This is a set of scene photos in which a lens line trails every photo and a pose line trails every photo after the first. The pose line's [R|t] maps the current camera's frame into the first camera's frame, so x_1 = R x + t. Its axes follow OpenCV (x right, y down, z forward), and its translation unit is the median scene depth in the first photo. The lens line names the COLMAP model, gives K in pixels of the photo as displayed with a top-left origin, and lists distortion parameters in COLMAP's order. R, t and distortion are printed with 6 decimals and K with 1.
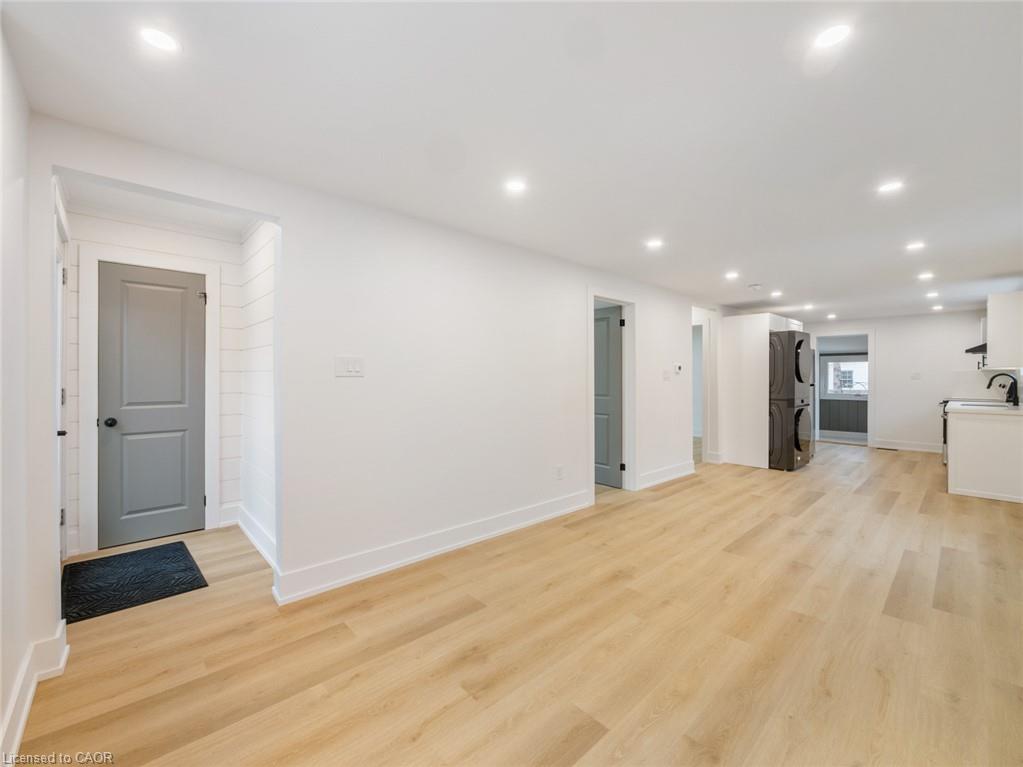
lens RADIAL K [[426.5, 0, 506.0], [0, 426.5, 376.0], [0, 0, 1]] dist [-0.008549, 0.000702]
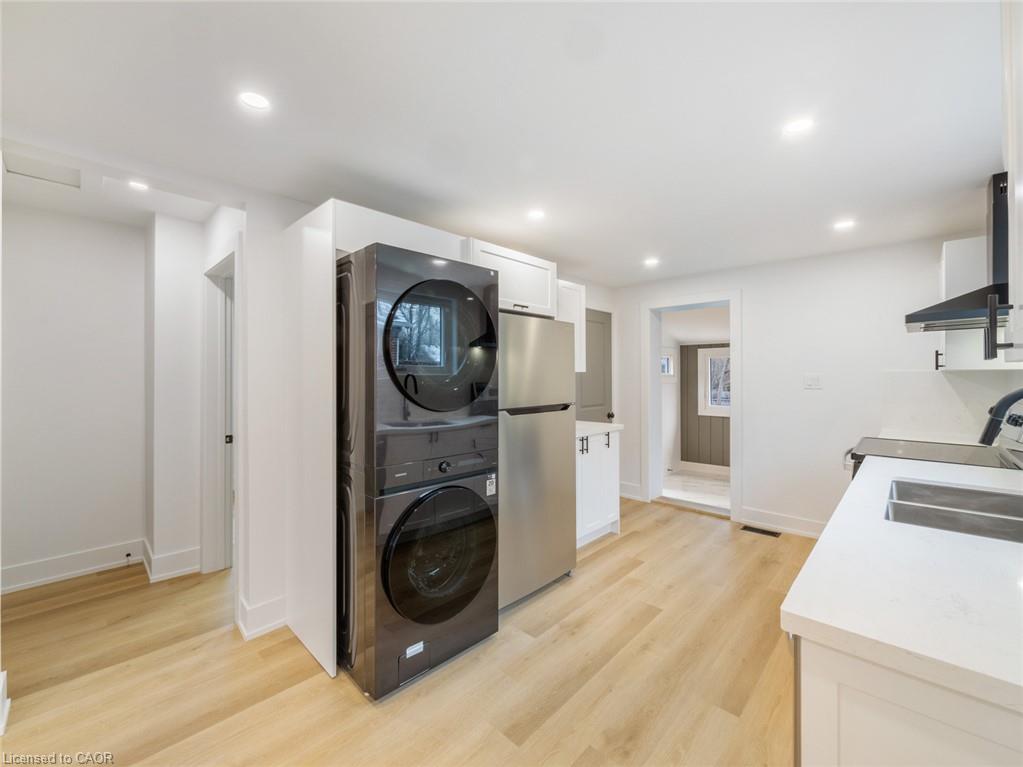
lens RADIAL K [[426.5, 0, 504.9], [0, 426.5, 377.4], [0, 0, 1]] dist [-0.008549, 0.000702]
pose [[0.998013, -0.004450, 0.062856, 2.042701], [0.004595, 0.999987, -0.002164, -0.027520], [-0.062845, 0.002449, 0.998020, 1.871723]]
